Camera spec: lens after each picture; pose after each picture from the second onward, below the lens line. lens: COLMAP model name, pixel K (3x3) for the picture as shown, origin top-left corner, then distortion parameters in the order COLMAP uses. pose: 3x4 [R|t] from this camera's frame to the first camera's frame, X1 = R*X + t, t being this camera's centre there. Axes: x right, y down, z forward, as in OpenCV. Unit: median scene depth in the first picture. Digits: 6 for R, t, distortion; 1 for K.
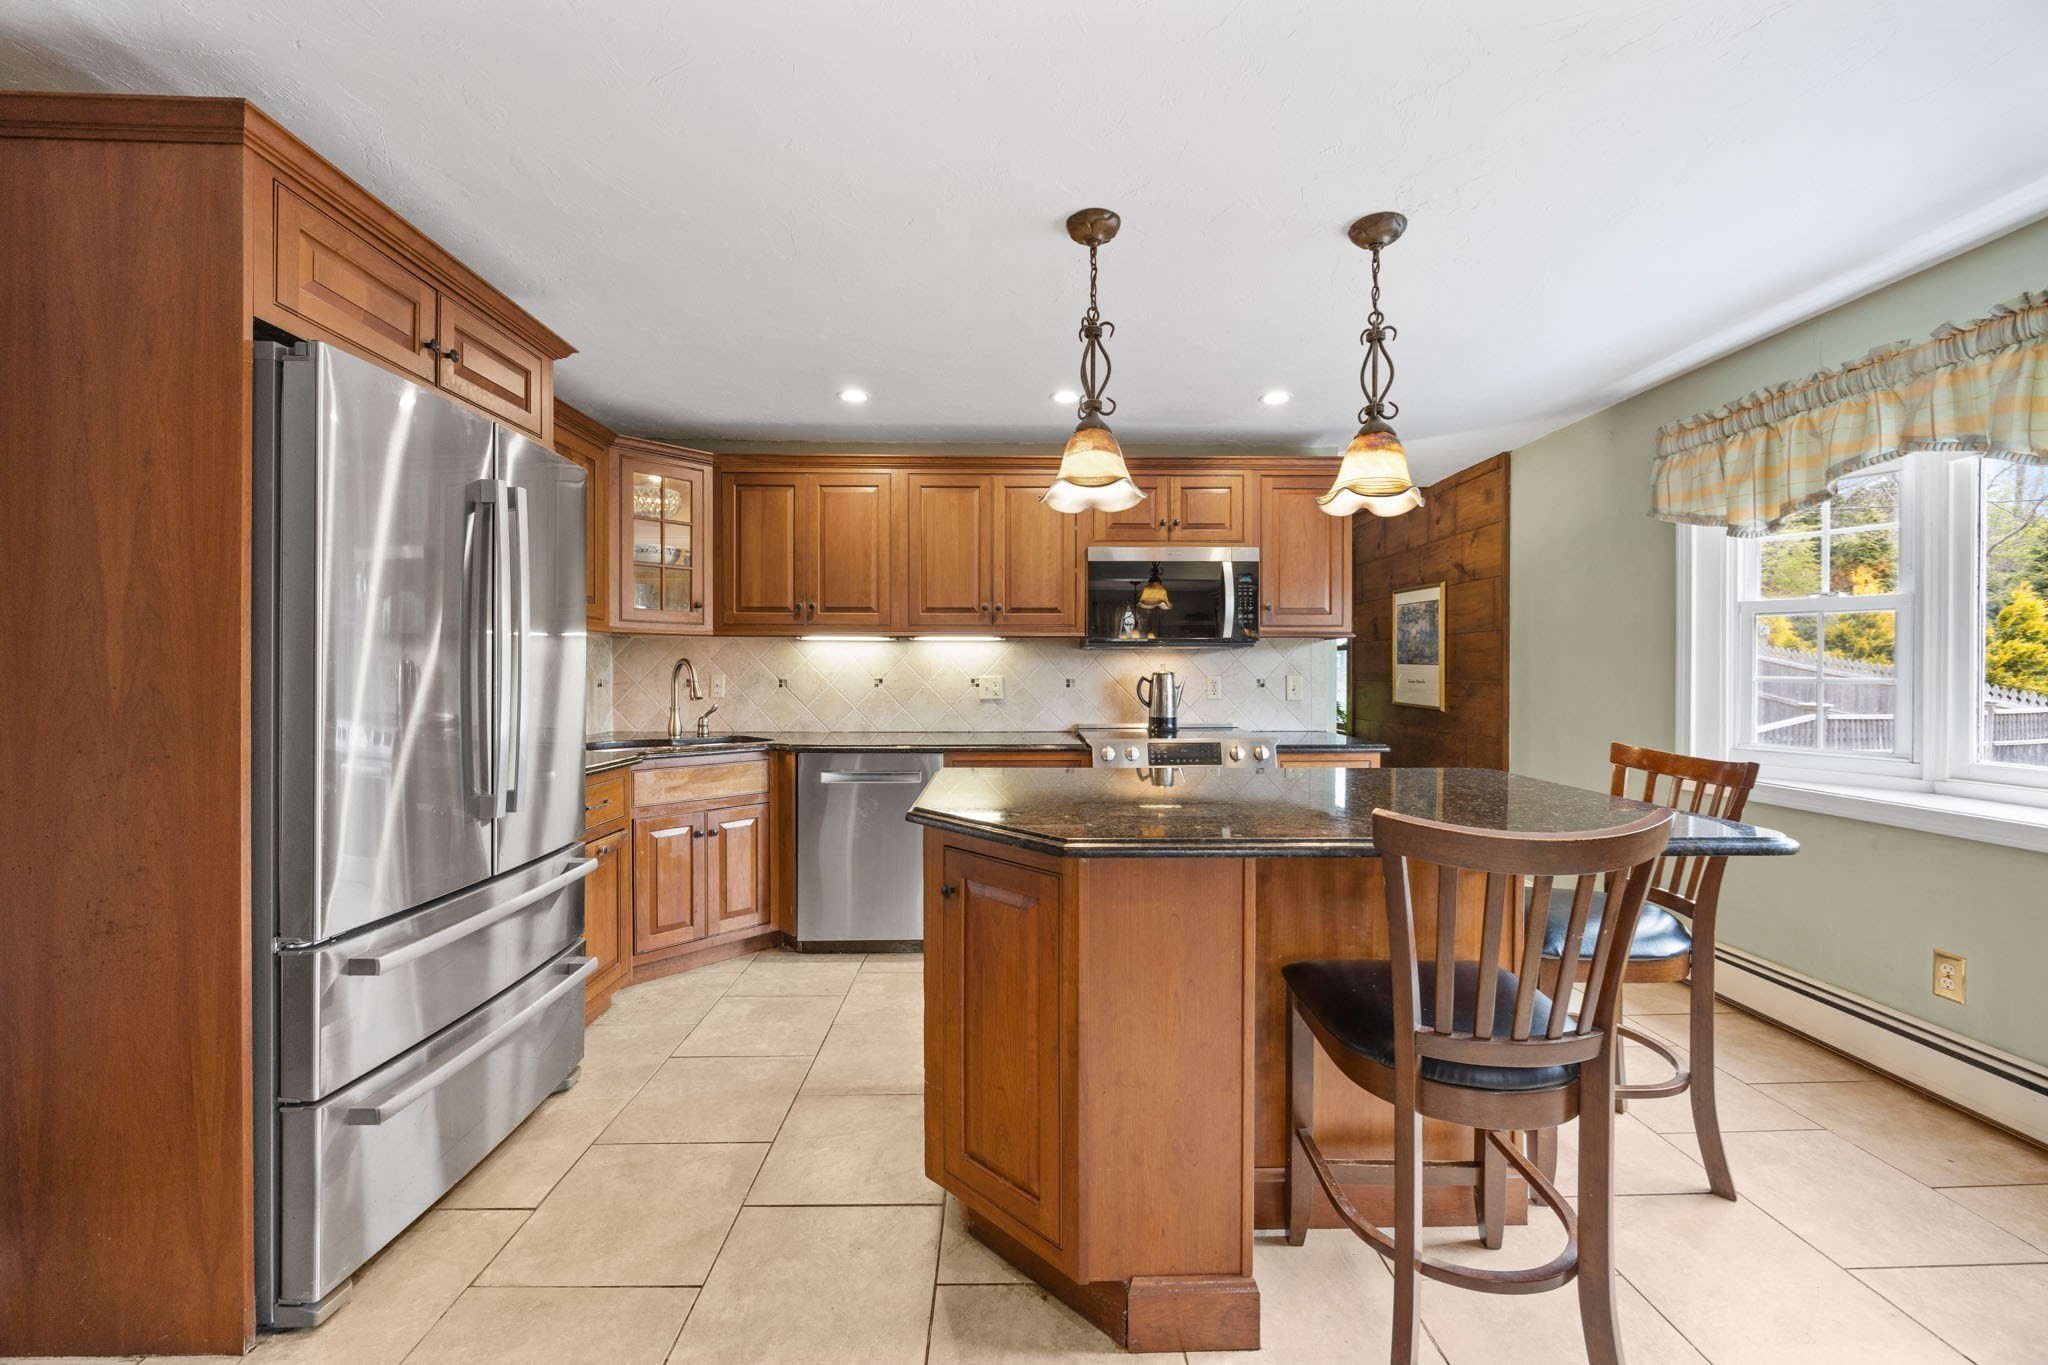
lens RADIAL K [[796.6, 0, 1024.0], [0, 796.6, 682.5], [0, 0, 1]] dist [-0.000646, -0.000075]
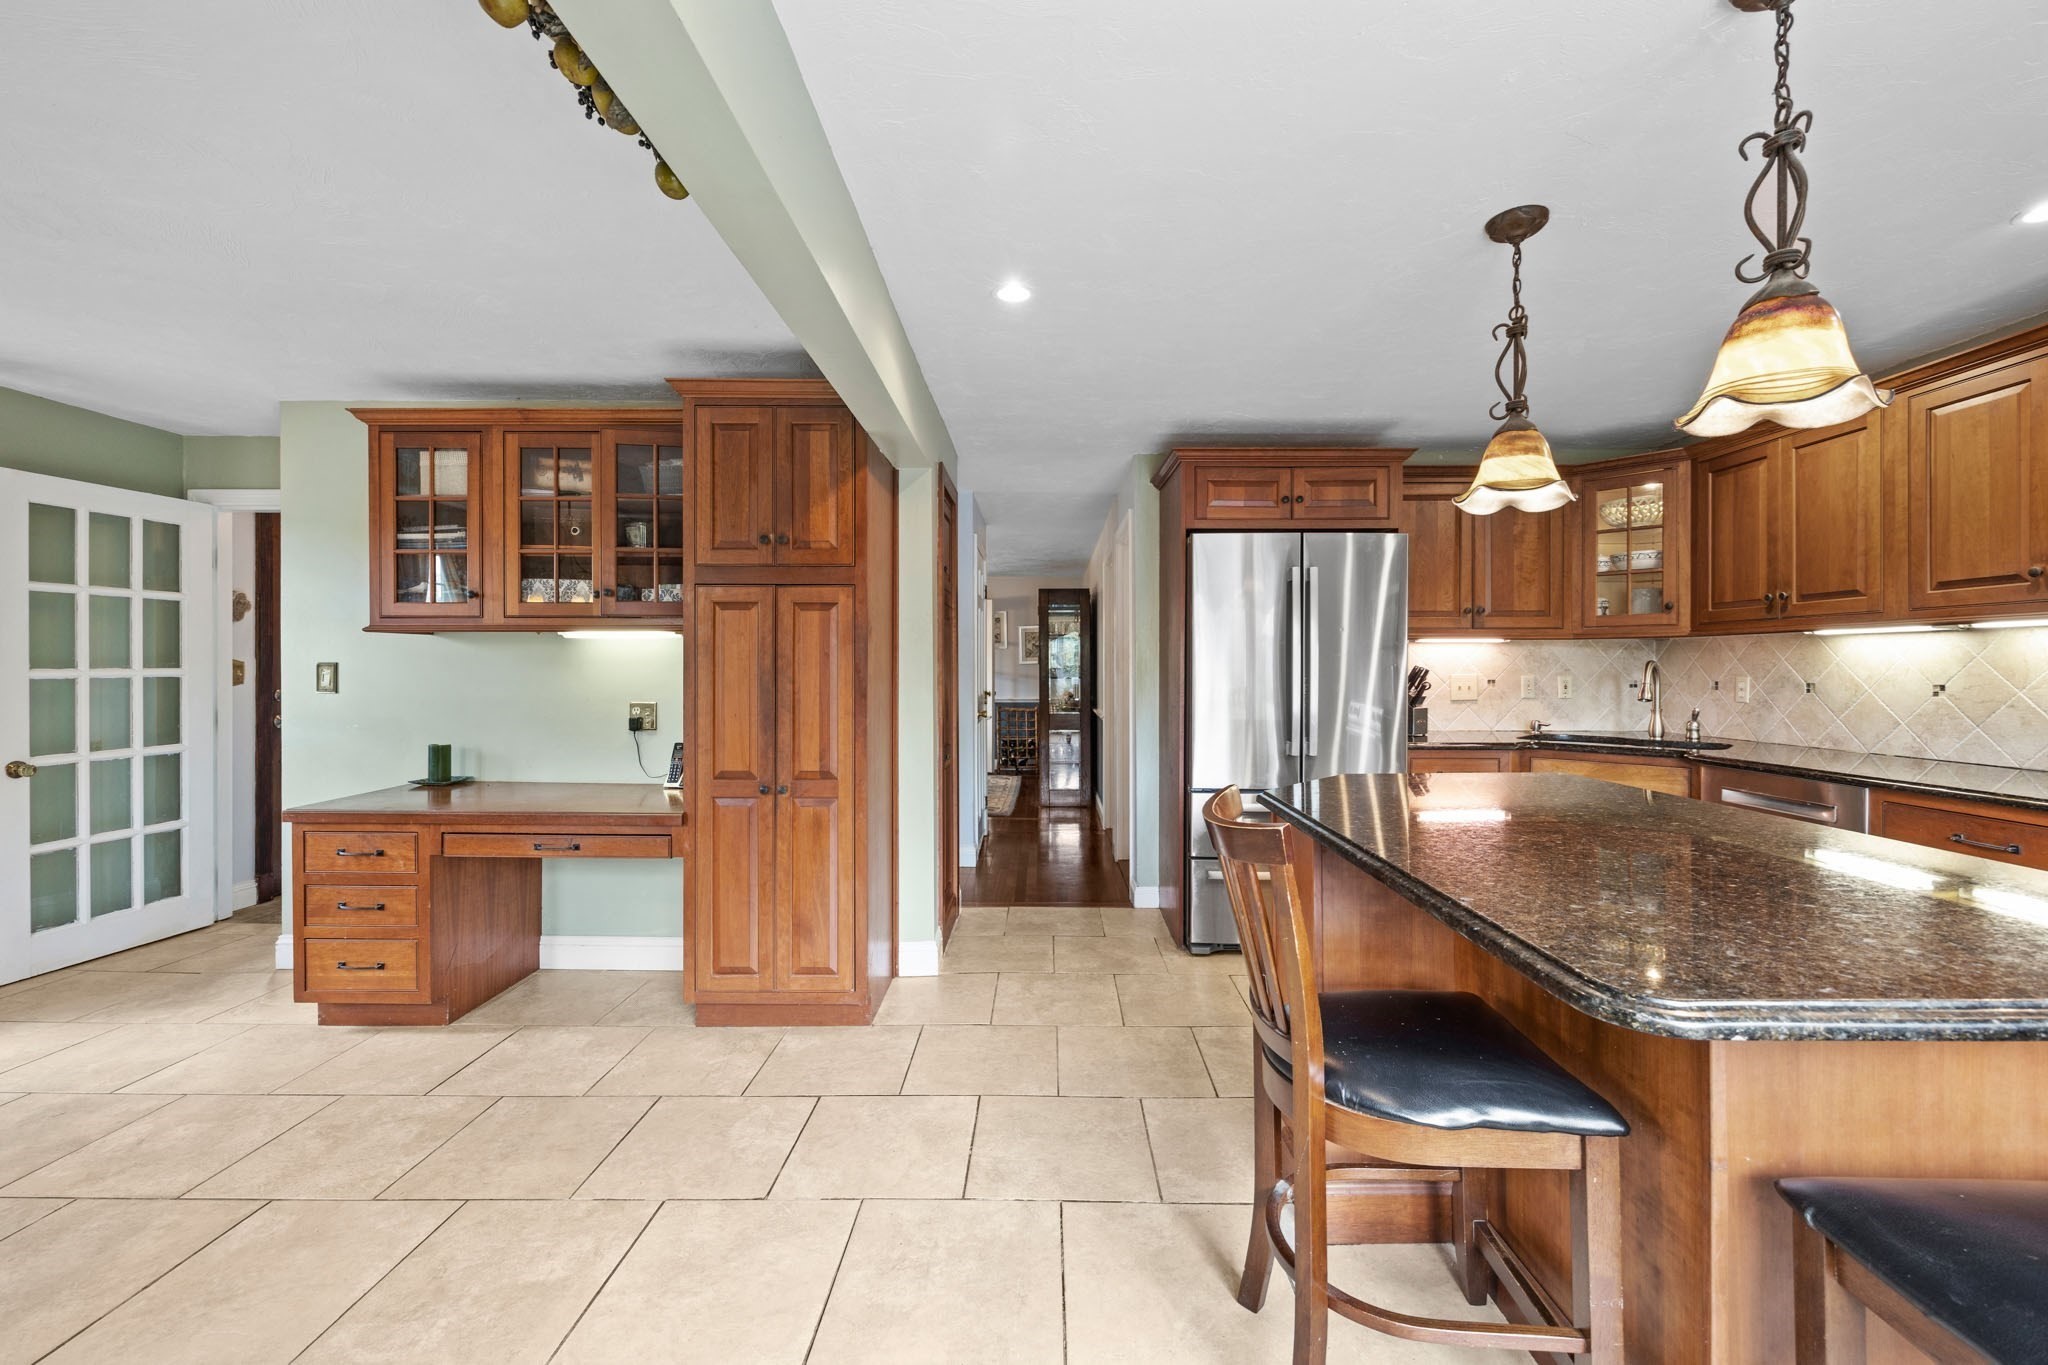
lens RADIAL K [[838.7, 0, 1033.0], [0, 838.7, 674.7], [0, 0, 1]] dist [-0.001095, -0.000065]
pose [[0.009816, 0.002781, -0.999948, 0.597700], [-0.000820, 0.999996, 0.002773, -0.015470], [0.999951, 0.000792, 0.009818, 0.208907]]
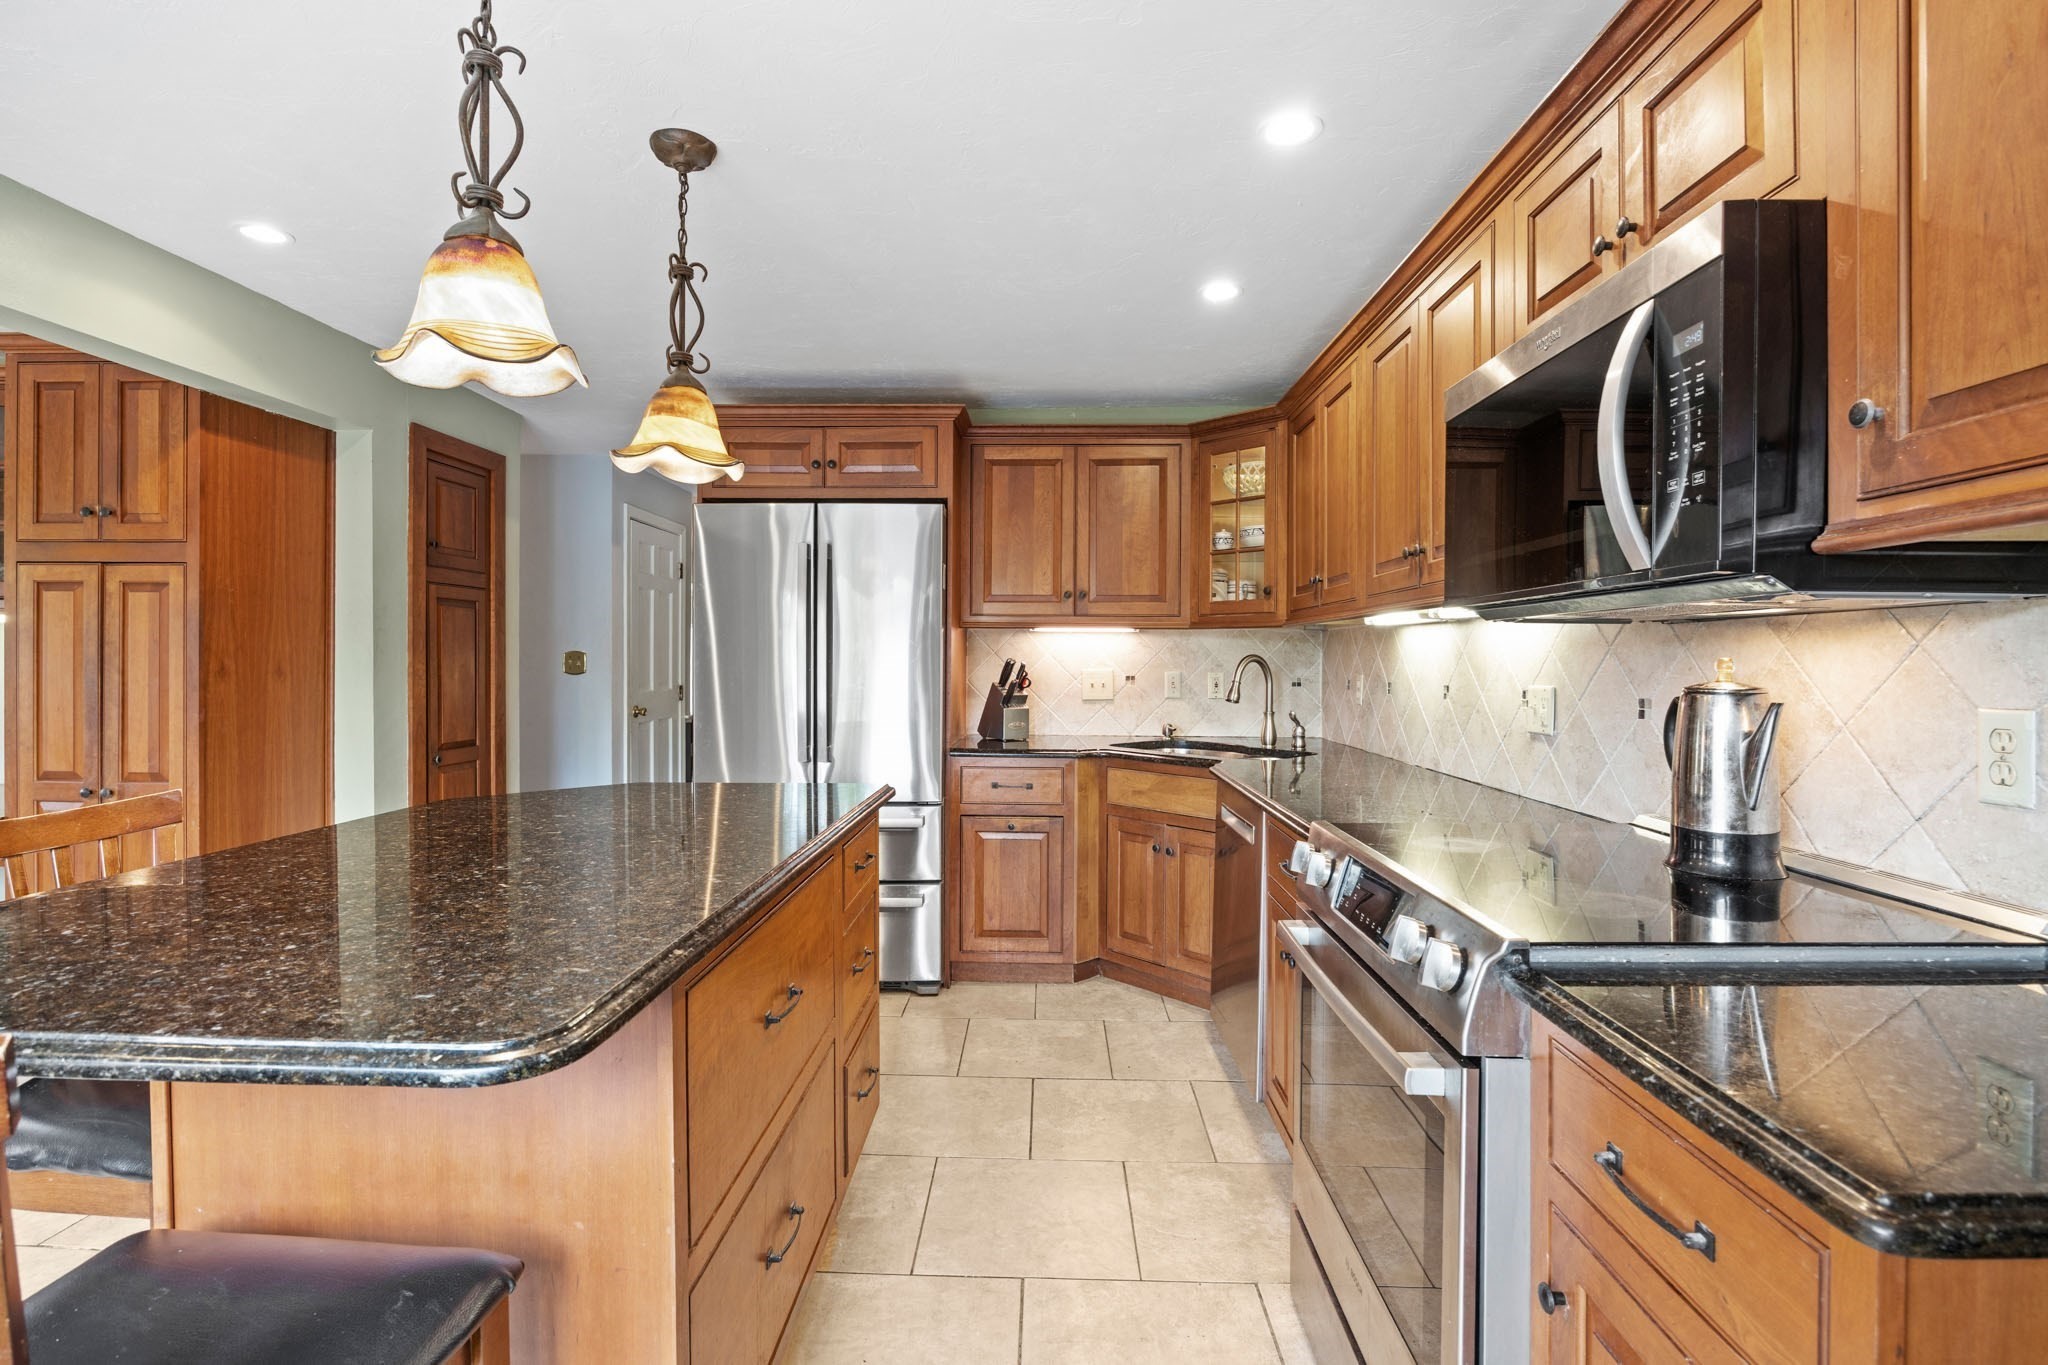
lens RADIAL K [[982.2, 0, 1021.1], [0, 982.2, 673.5], [0, 0, 1]] dist [-0.017641, 0.000081]
pose [[-0.014395, 0.009693, -0.999849, 0.604775], [-0.008019, 0.999920, 0.009809, -0.018885], [0.999864, 0.008159, -0.014316, 0.738138]]
